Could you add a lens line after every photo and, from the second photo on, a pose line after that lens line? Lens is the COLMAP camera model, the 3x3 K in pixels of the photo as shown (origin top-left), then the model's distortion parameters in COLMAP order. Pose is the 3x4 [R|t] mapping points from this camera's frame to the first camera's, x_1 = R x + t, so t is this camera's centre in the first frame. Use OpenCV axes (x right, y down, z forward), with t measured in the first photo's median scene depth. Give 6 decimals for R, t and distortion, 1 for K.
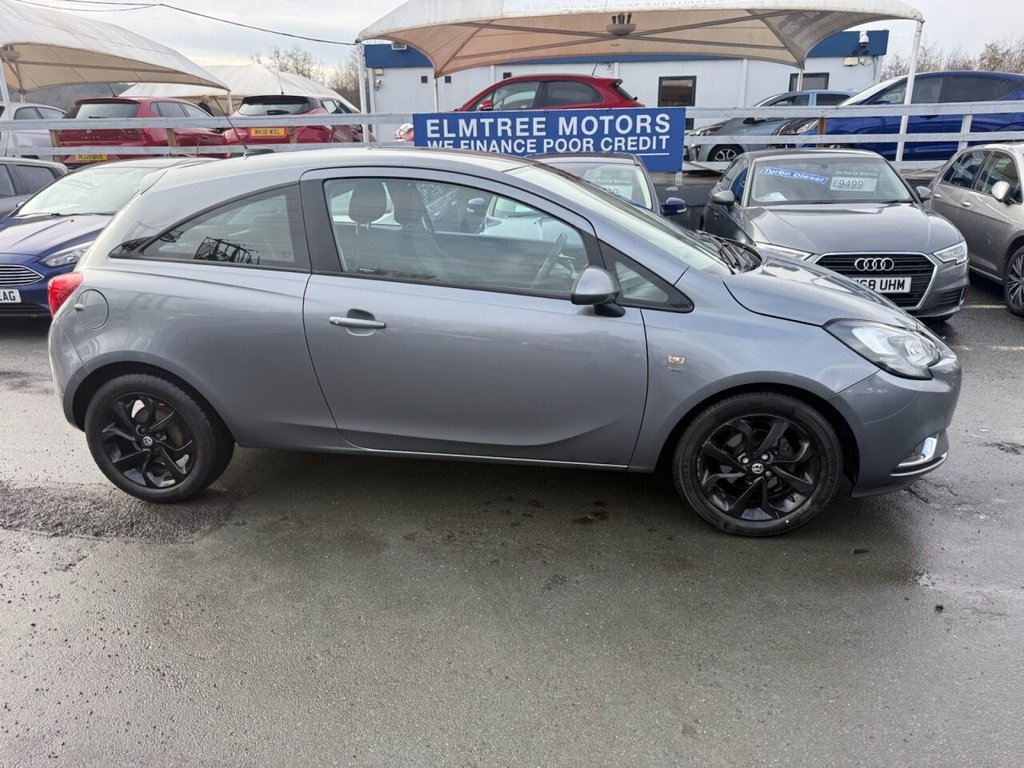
lens RADIAL K [[716.7, 0, 499.5], [0, 716.7, 386.2], [0, 0, 1]] dist [0.032657, -0.041567]
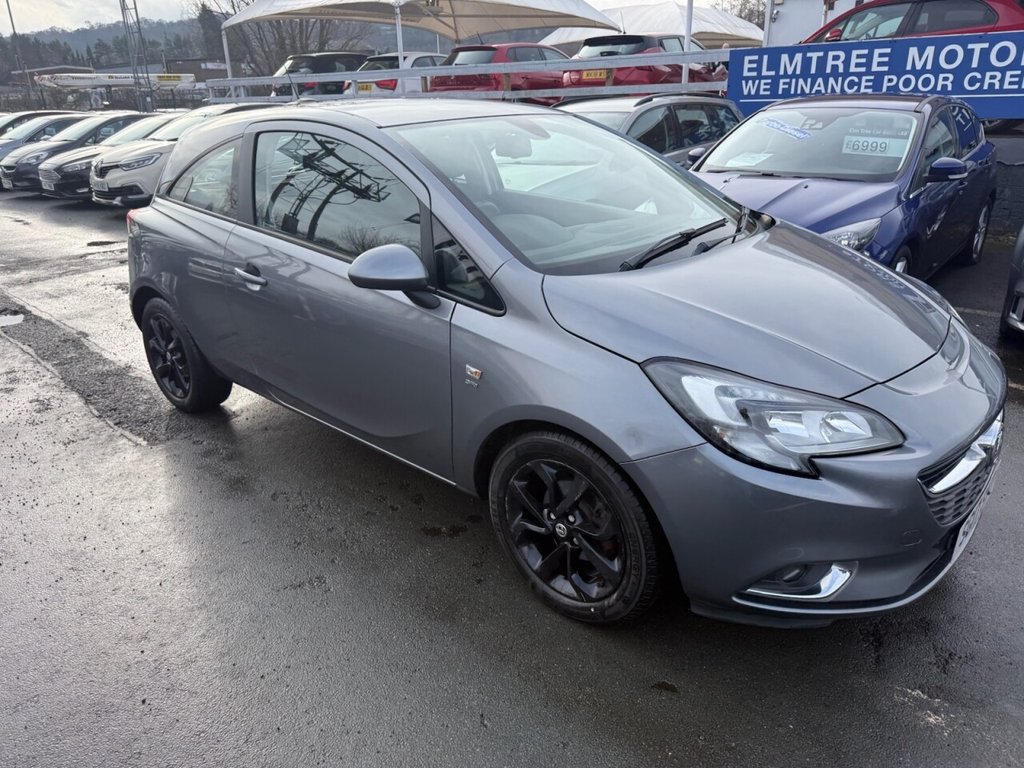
lens RADIAL K [[718.5, 0, 505.3], [0, 718.5, 384.5], [0, 0, 1]] dist [0.003855, -0.007724]
pose [[0.840586, 0.195460, -0.505183, 0.181317], [-0.157905, 0.980541, 0.116639, -0.032055], [0.518151, -0.018274, 0.855094, 0.087532]]
